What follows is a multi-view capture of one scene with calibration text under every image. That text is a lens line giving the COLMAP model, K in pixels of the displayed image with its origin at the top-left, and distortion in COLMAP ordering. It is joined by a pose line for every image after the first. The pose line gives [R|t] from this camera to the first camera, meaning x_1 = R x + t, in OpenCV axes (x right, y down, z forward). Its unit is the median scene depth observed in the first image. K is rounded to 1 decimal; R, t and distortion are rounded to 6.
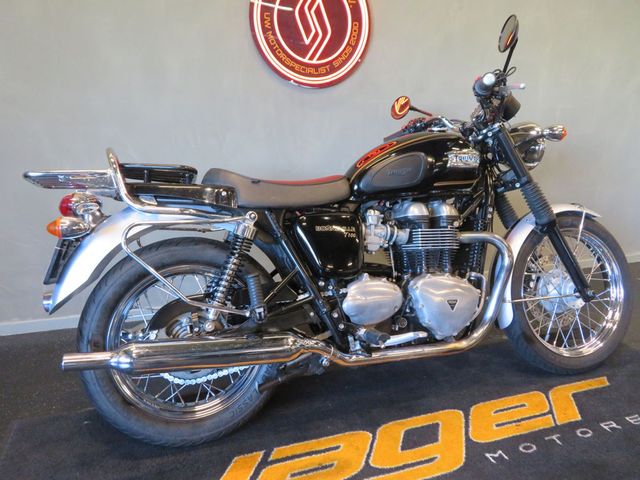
lens RADIAL K [[458.4, 0, 323.2], [0, 458.4, 241.1], [0, 0, 1]] dist [-0.007293, 0.007747]
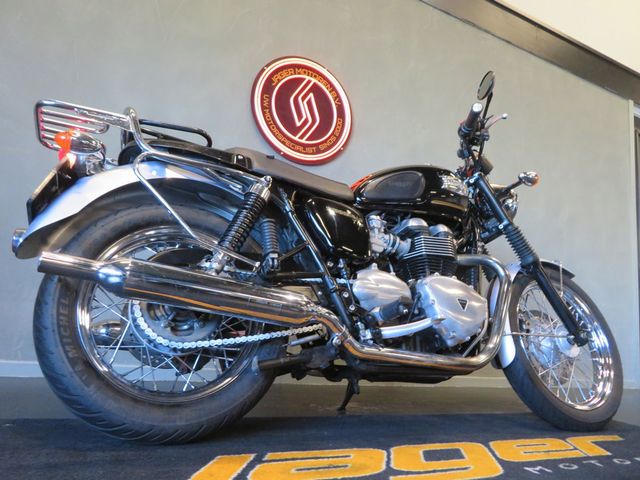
lens RADIAL K [[458.4, 0, 322.8], [0, 458.4, 239.4], [0, 0, 1]] dist [-0.007293, 0.007747]
pose [[0.988370, 0.085591, 0.125695, -0.137576], [-0.025623, 0.908481, -0.417140, 0.427924], [-0.149895, 0.409068, 0.900108, 0.138980]]
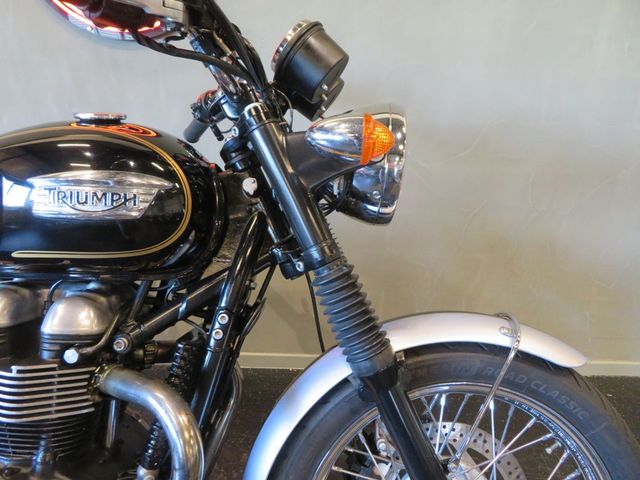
lens RADIAL K [[458.4, 0, 318.4], [0, 458.4, 241.4], [0, 0, 1]] dist [-0.007293, 0.007747]
pose [[0.945095, 0.115048, -0.305876, 0.665595], [-0.099954, 0.992892, 0.064615, -0.202607], [0.311136, -0.030493, 0.949876, 0.756465]]
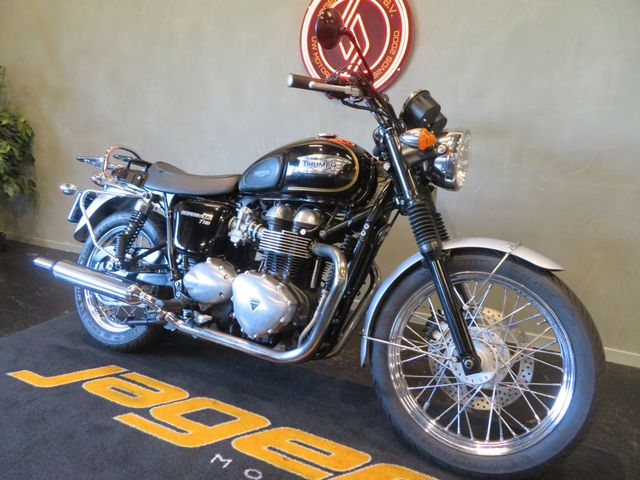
lens RADIAL K [[458.4, 0, 321.7], [0, 458.4, 239.6], [0, 0, 1]] dist [-0.007293, 0.007747]
pose [[0.688394, 0.159575, -0.707566, 1.096331], [-0.193972, 0.980472, 0.032406, -0.065938], [0.698919, 0.114940, 0.705904, 0.385881]]
